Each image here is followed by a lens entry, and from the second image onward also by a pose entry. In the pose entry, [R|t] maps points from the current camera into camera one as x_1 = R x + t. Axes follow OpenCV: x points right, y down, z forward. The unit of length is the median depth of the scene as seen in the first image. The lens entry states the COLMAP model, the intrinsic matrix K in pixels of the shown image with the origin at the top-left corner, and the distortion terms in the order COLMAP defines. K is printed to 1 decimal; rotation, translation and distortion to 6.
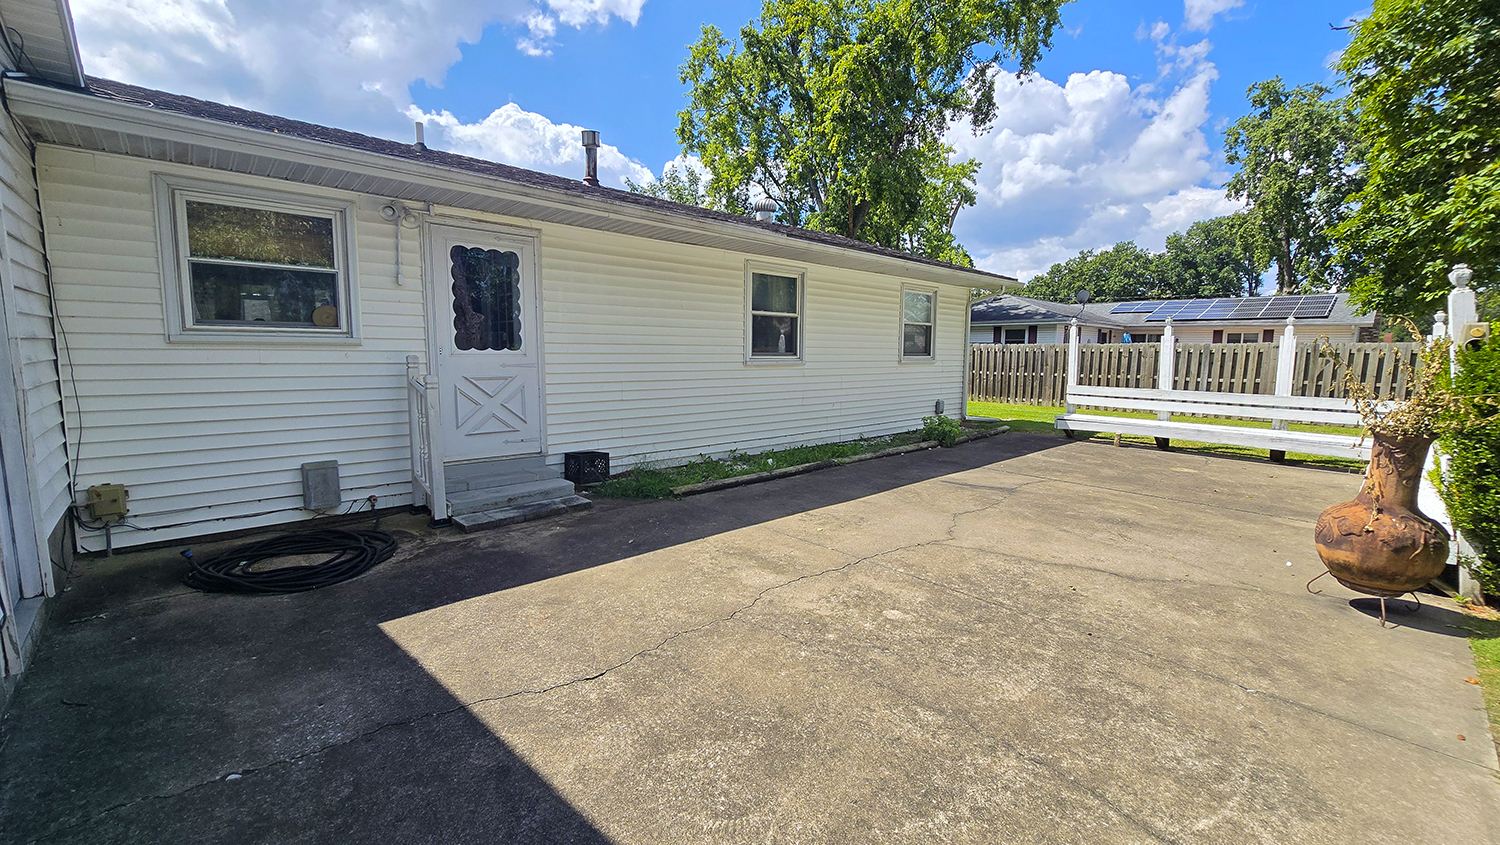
lens RADIAL K [[615.6, 0, 746.6], [0, 615.6, 420.9], [0, 0, 1]] dist [-0.004041, 0.000331]
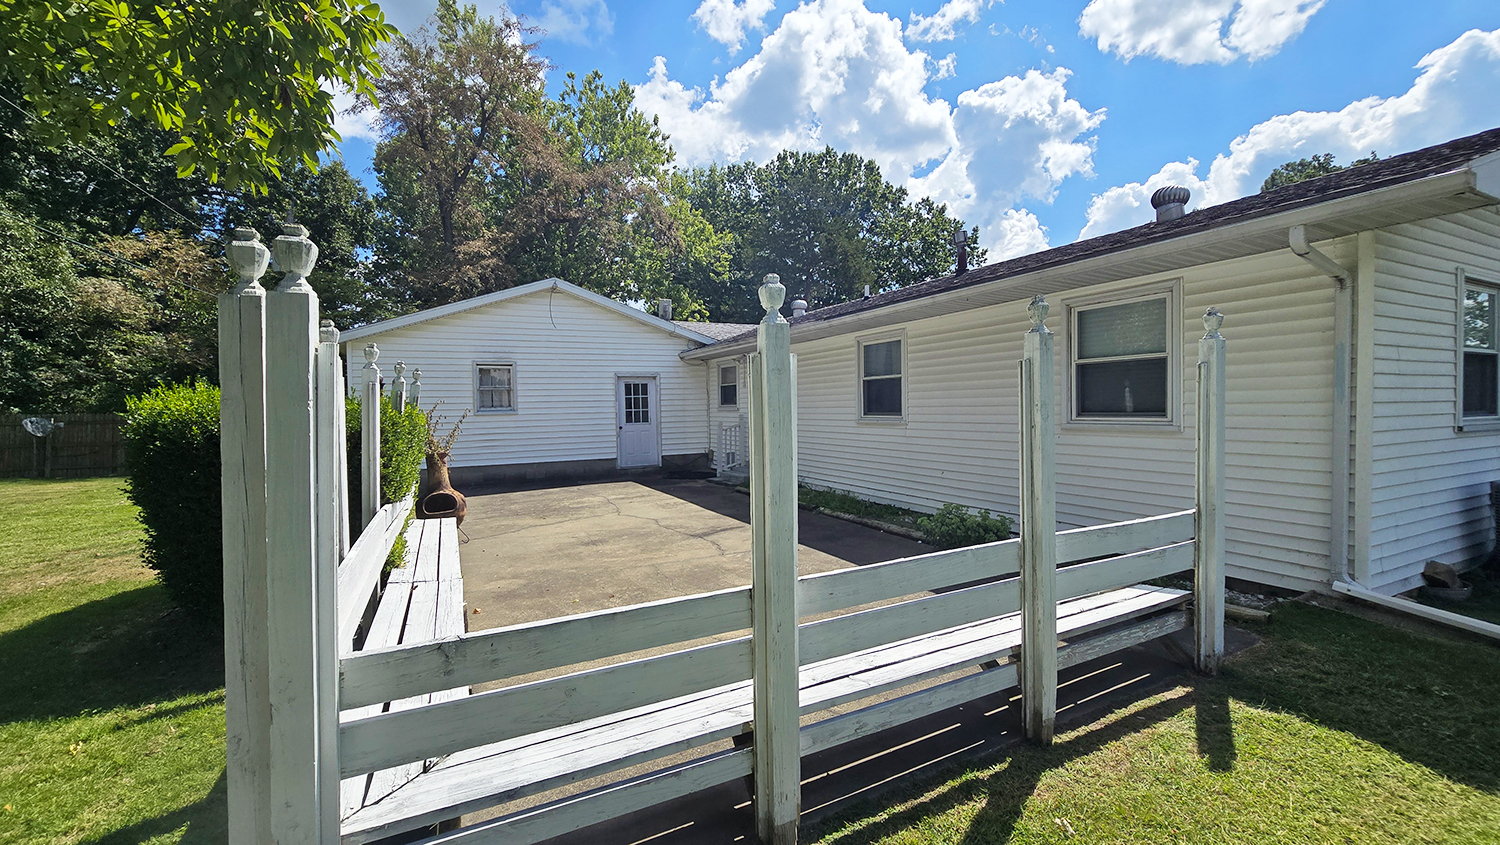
lens RADIAL K [[615.6, 0, 751.5], [0, 615.6, 416.6], [0, 0, 1]] dist [-0.004041, 0.000331]
pose [[-0.260751, -0.000473, -0.965406, 1.167145], [-0.113271, 0.993108, 0.030107, -0.111177], [0.958738, 0.117203, -0.259008, 1.071533]]
